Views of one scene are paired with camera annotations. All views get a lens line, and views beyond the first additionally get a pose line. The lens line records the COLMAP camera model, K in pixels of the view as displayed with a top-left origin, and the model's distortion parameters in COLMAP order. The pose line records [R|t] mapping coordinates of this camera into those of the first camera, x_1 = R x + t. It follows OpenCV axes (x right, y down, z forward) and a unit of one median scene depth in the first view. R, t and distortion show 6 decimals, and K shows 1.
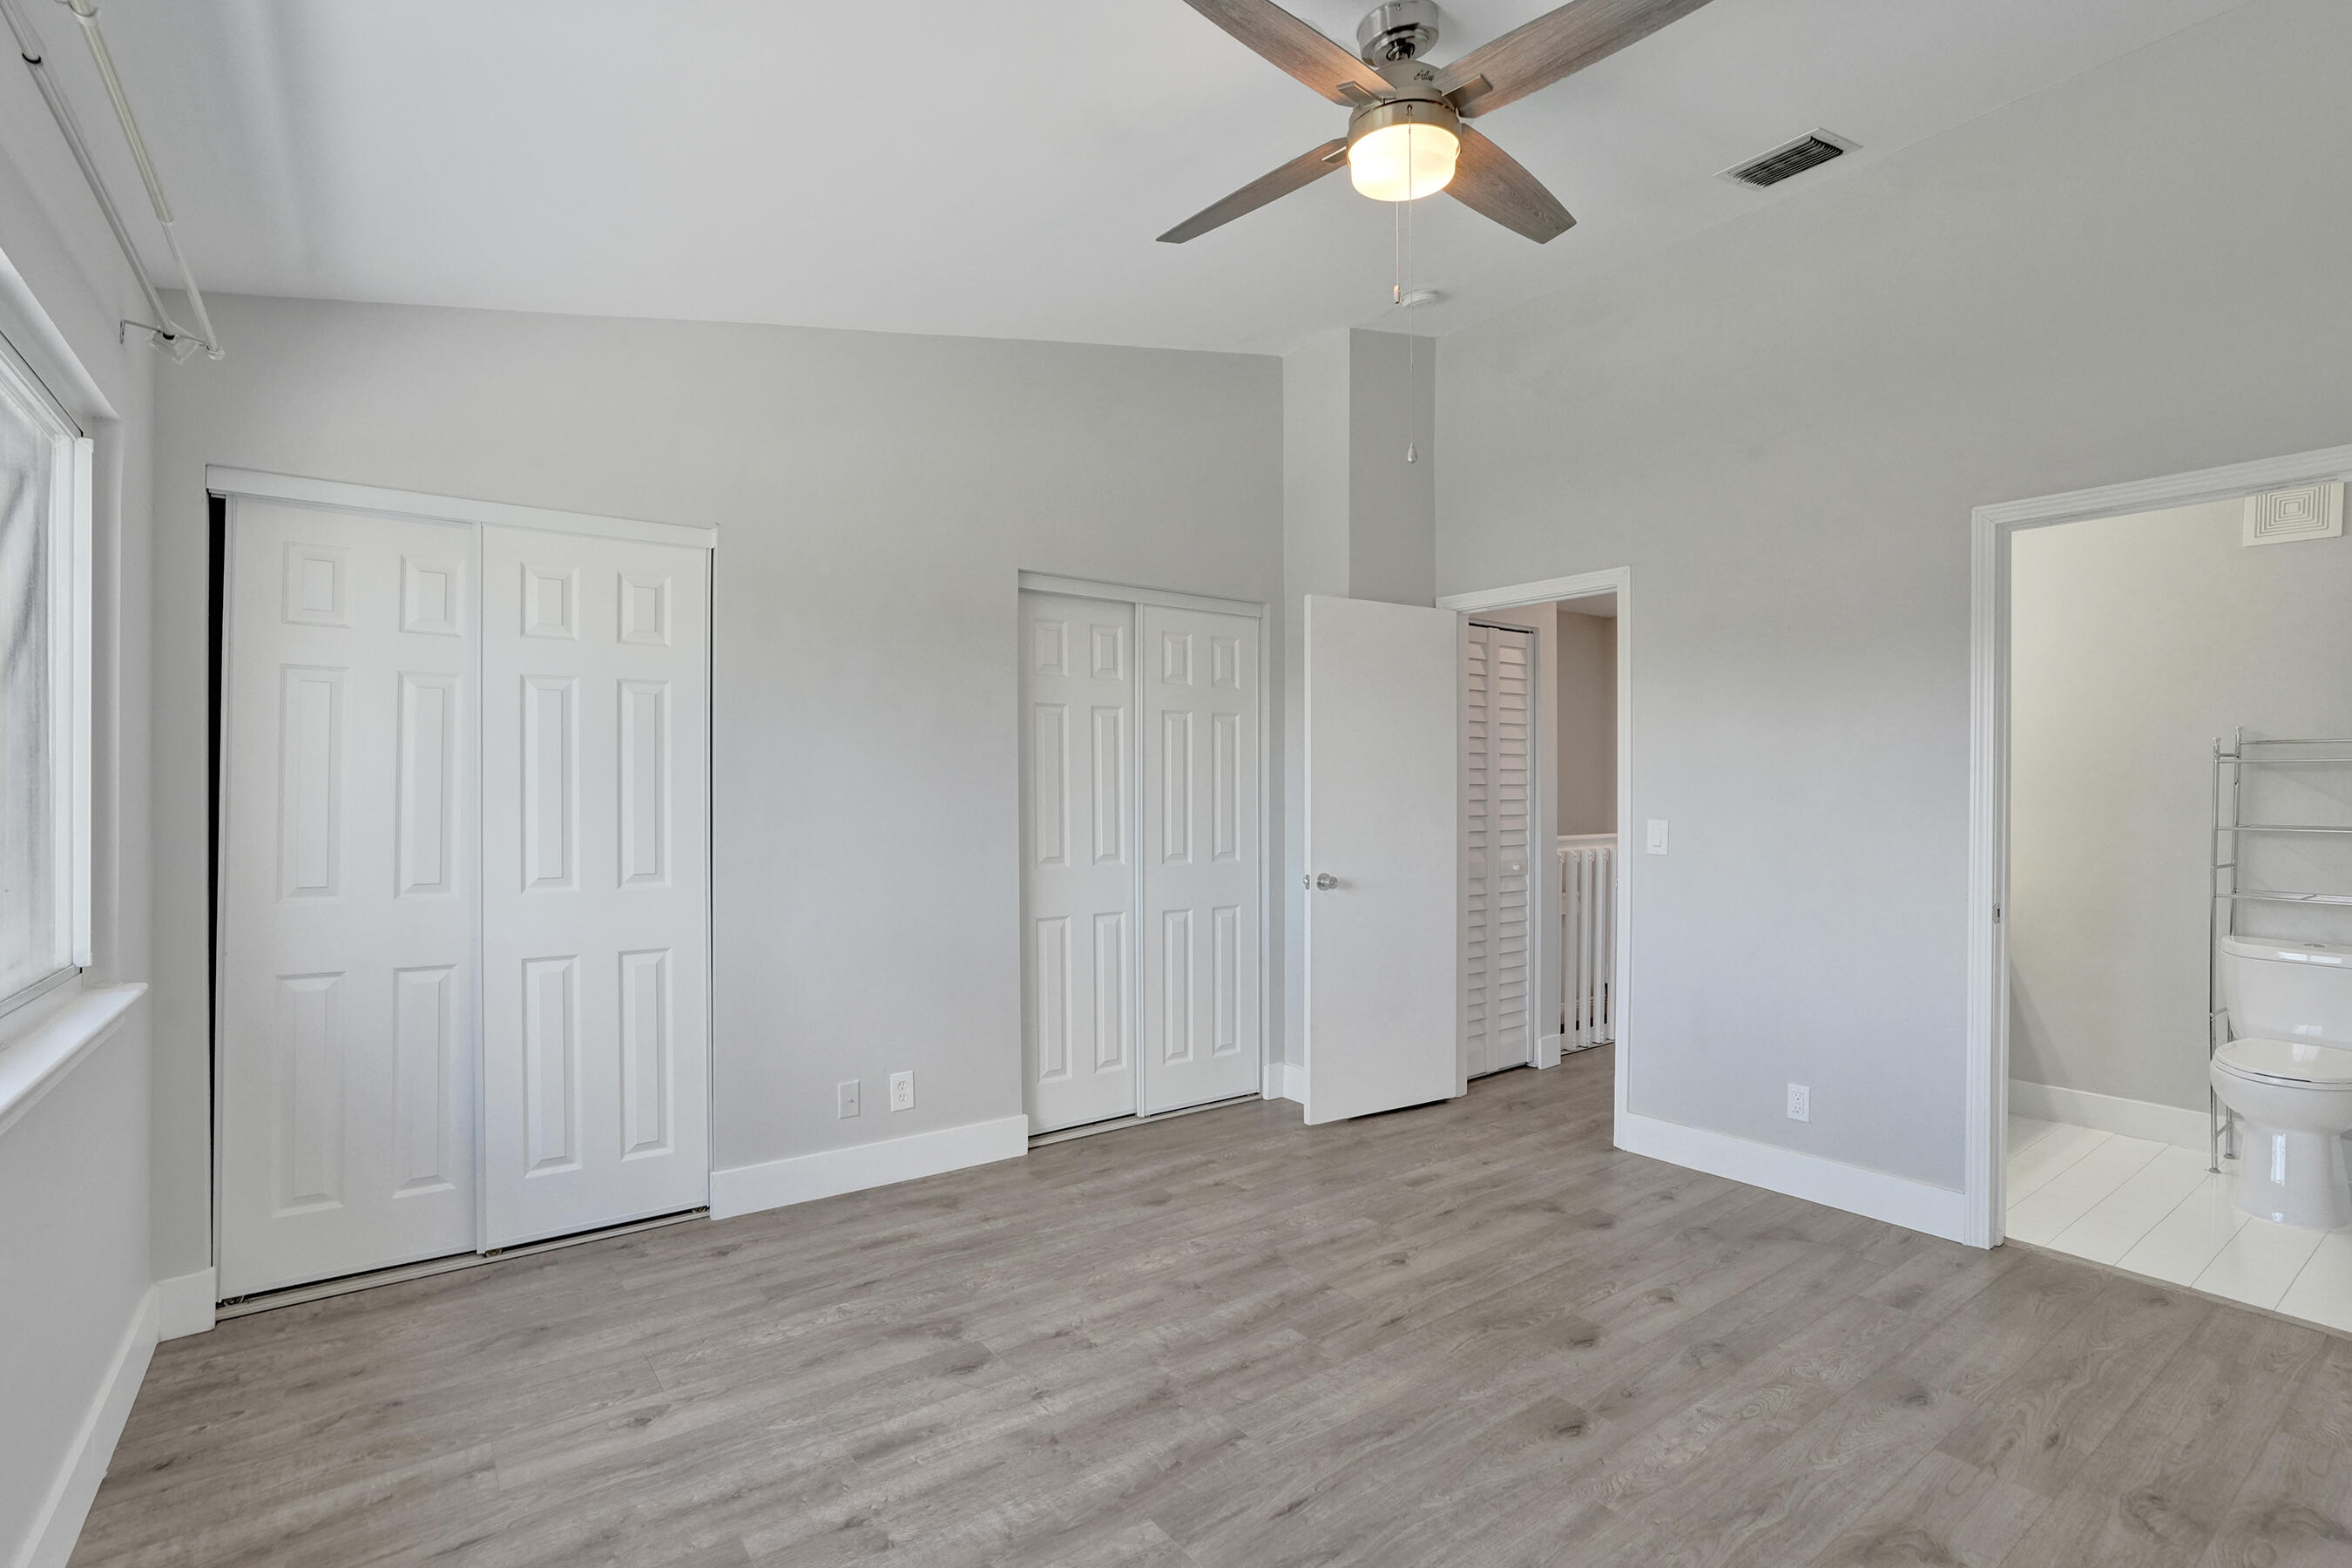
lens RADIAL K [[1102.9, 0, 1163.5], [0, 1102.9, 791.4], [0, 0, 1]] dist [-0.053838, 0.025650]
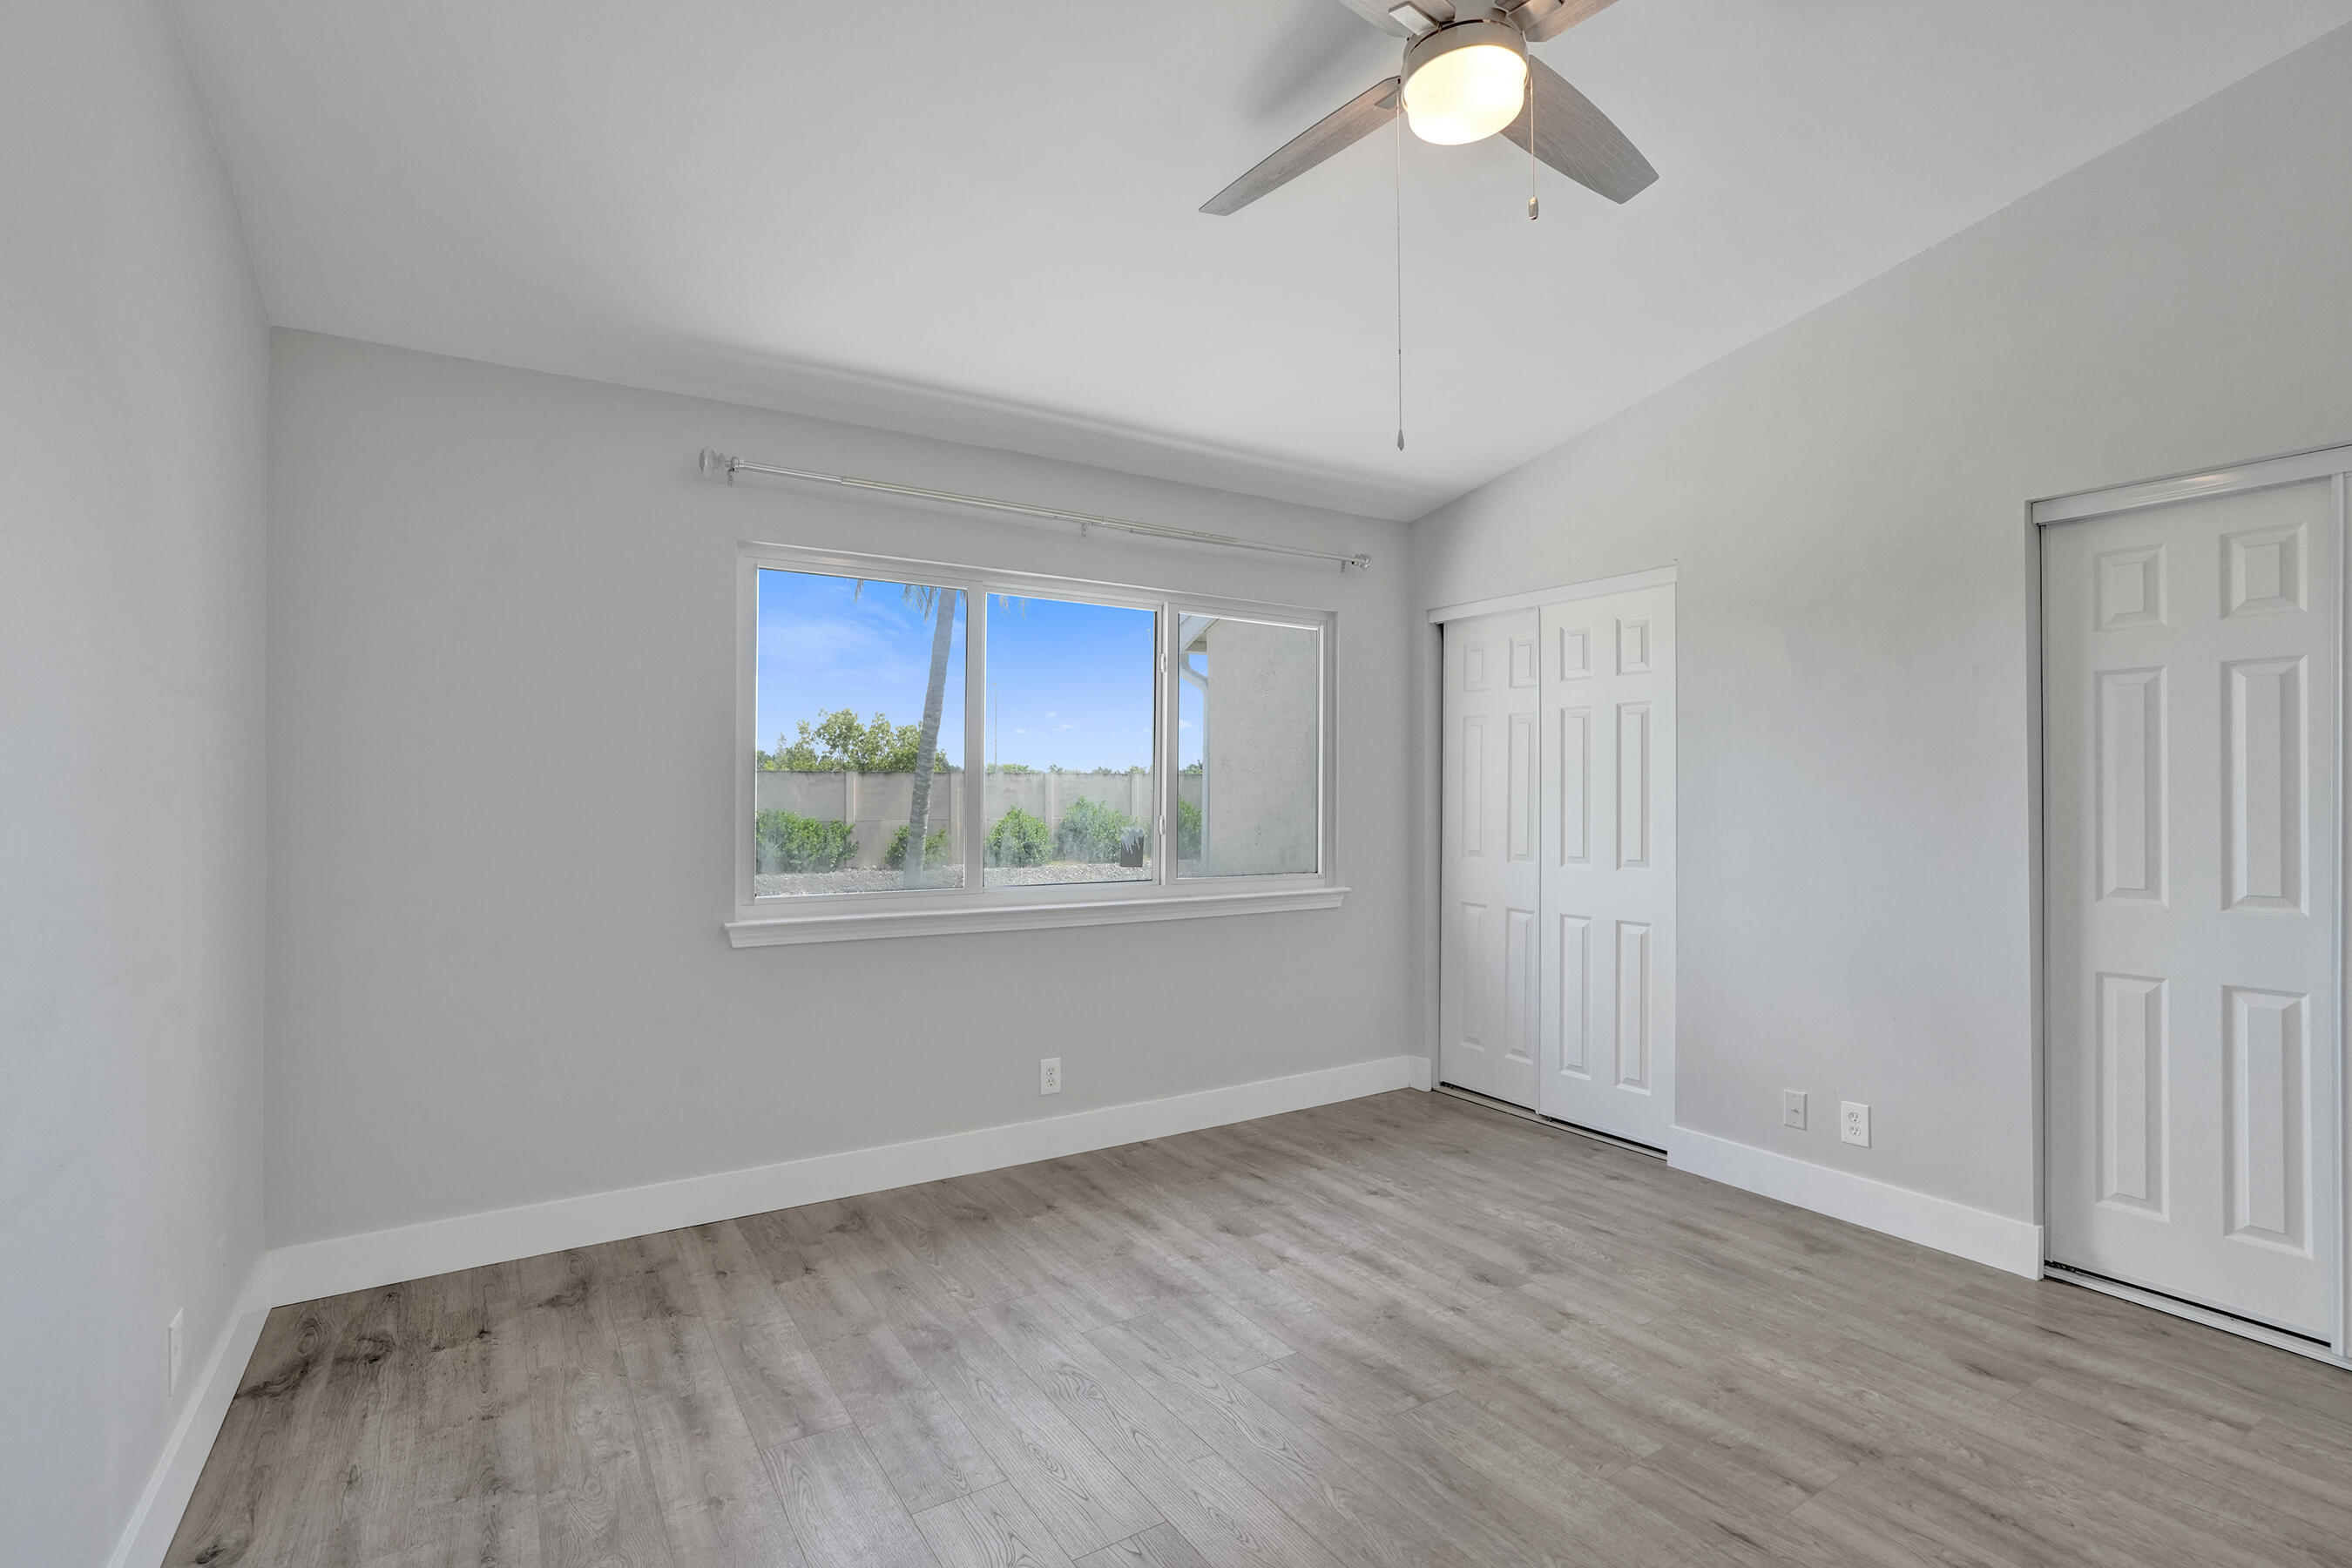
lens RADIAL K [[1089.6, 0, 1169.1], [0, 1089.6, 780.1], [0, 0, 1]] dist [-0.070935, 0.027698]
pose [[-0.070967, -0.011183, -0.997416, 0.872346], [-0.000999, 0.999937, -0.011140, -0.001638], [0.997478, 0.000206, -0.070974, 0.634483]]
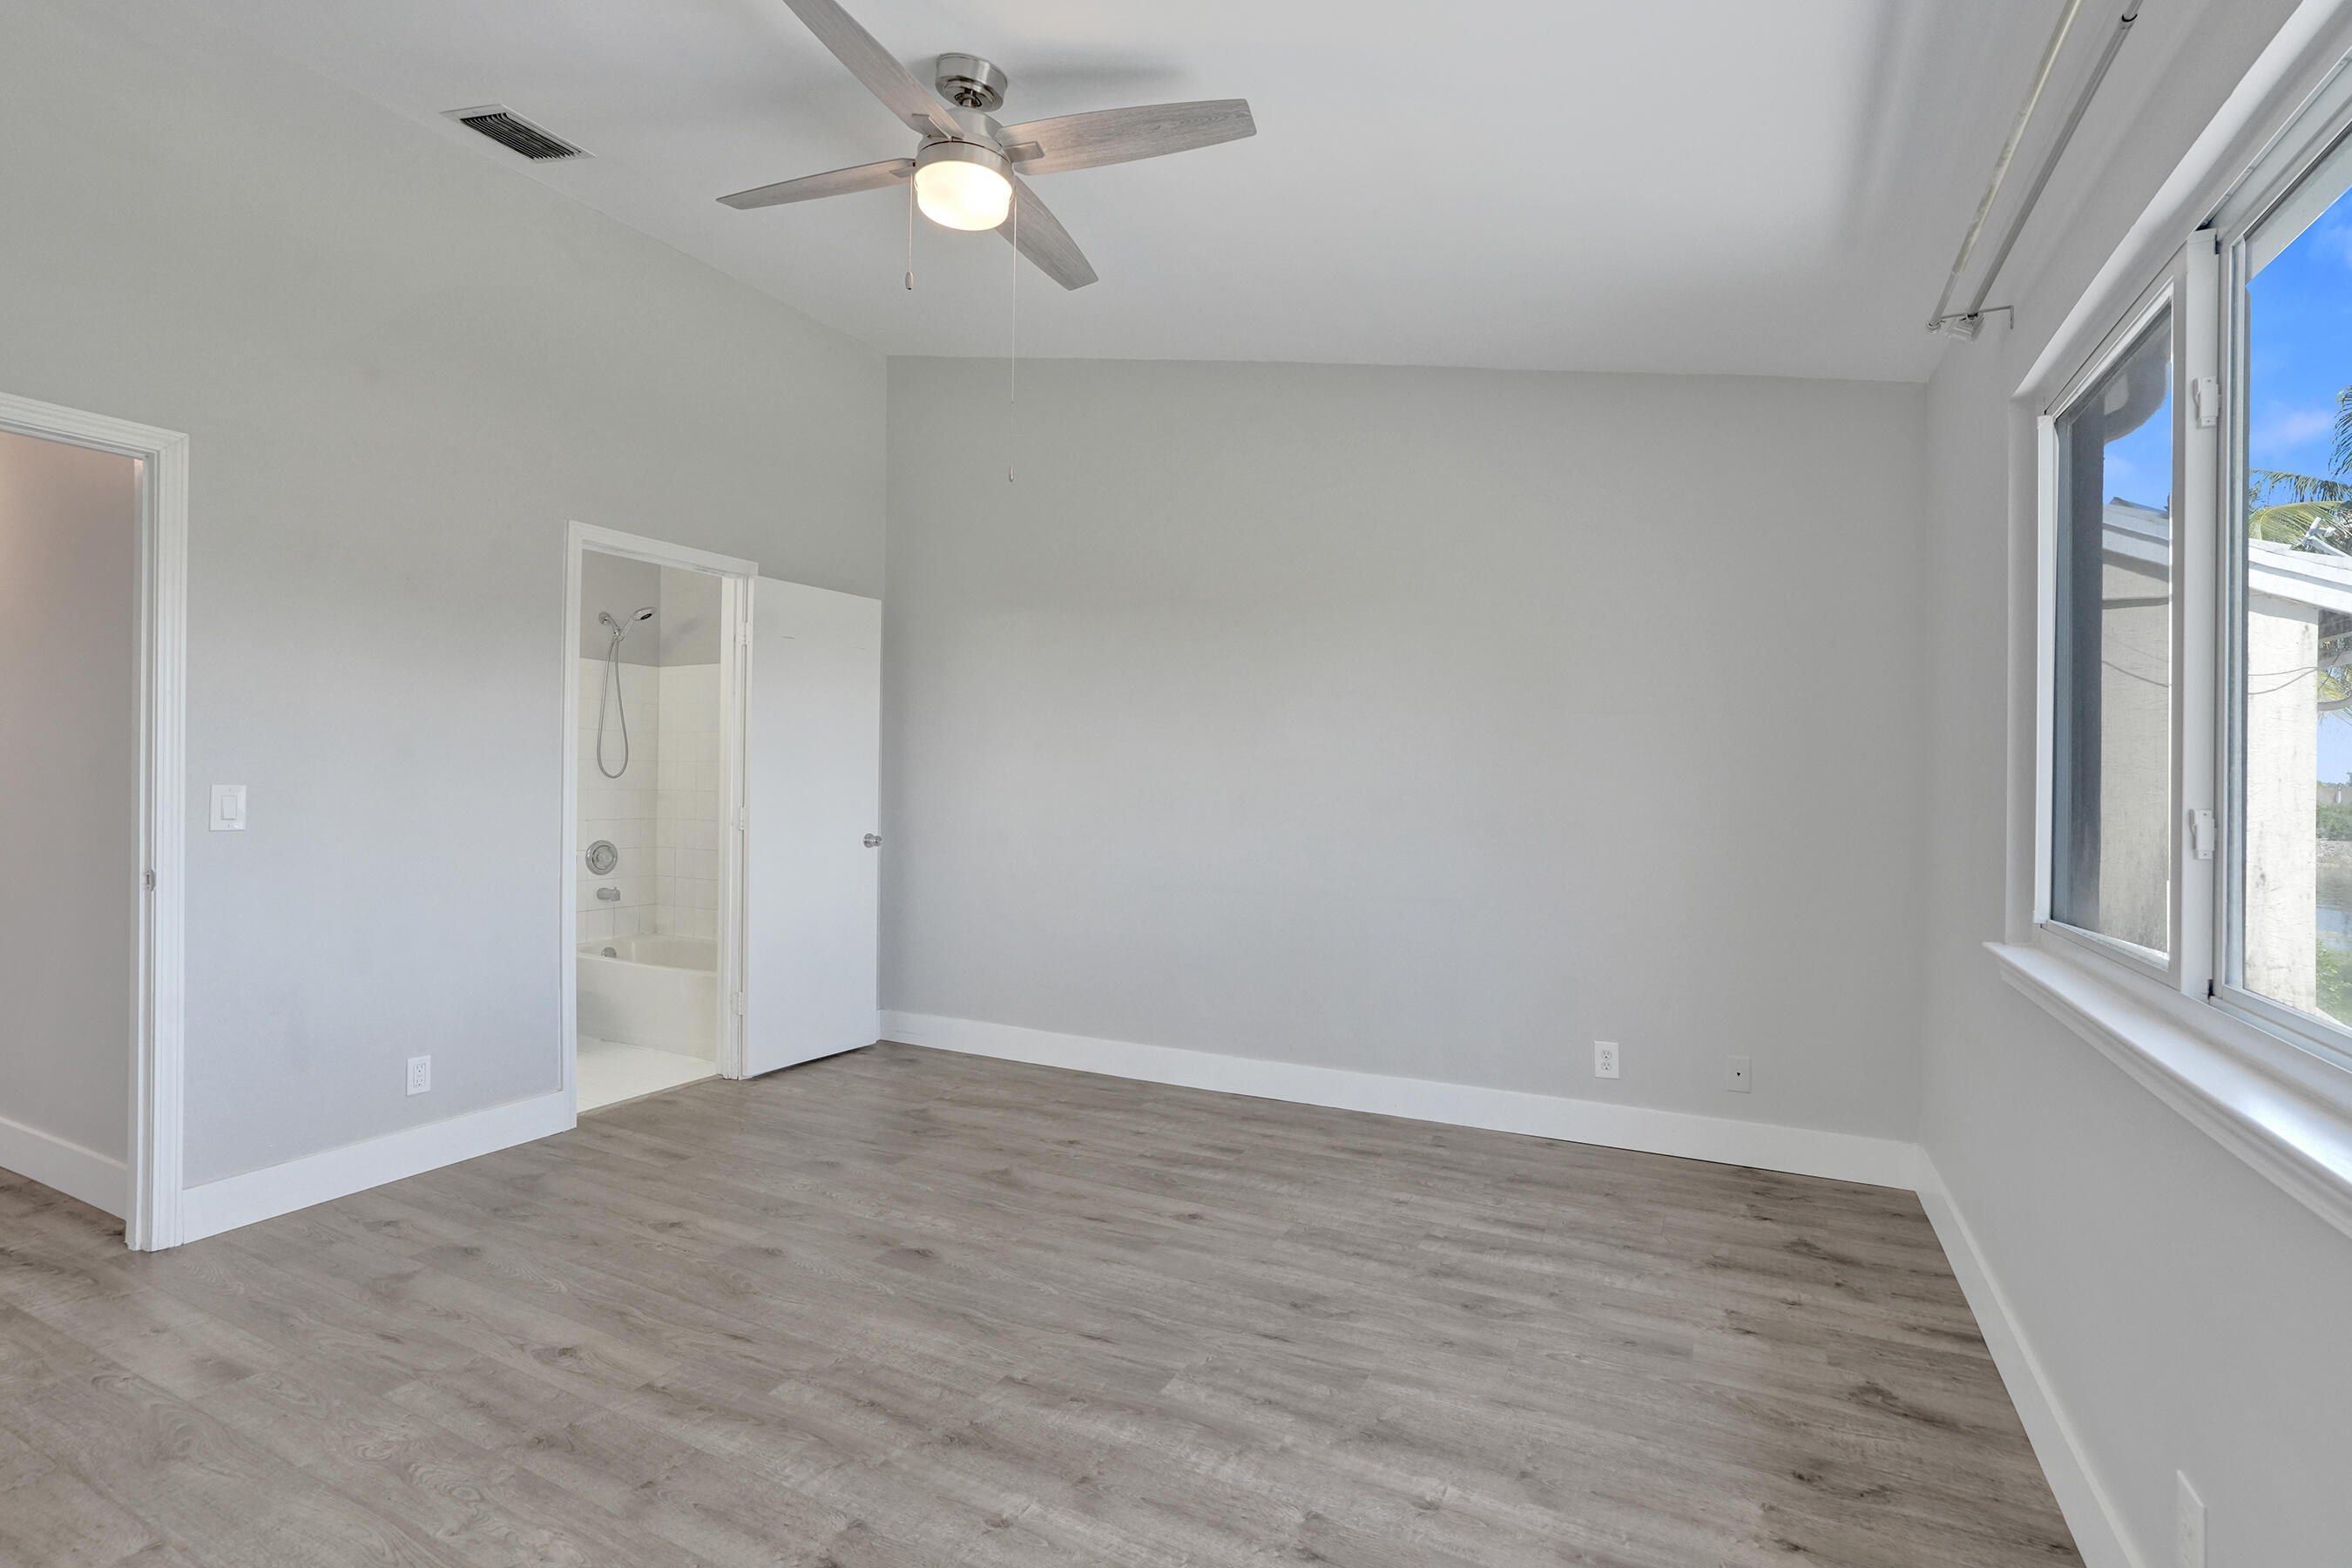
lens RADIAL K [[1110.5, 0, 1170.7], [0, 1110.5, 780.1], [0, 0, 1]] dist [-0.055989, 0.027912]
pose [[-0.442378, -0.007282, 0.896799, -0.704326], [-0.009282, 0.999951, 0.003541, 0.018489], [-0.896781, -0.006757, -0.442423, 1.015486]]
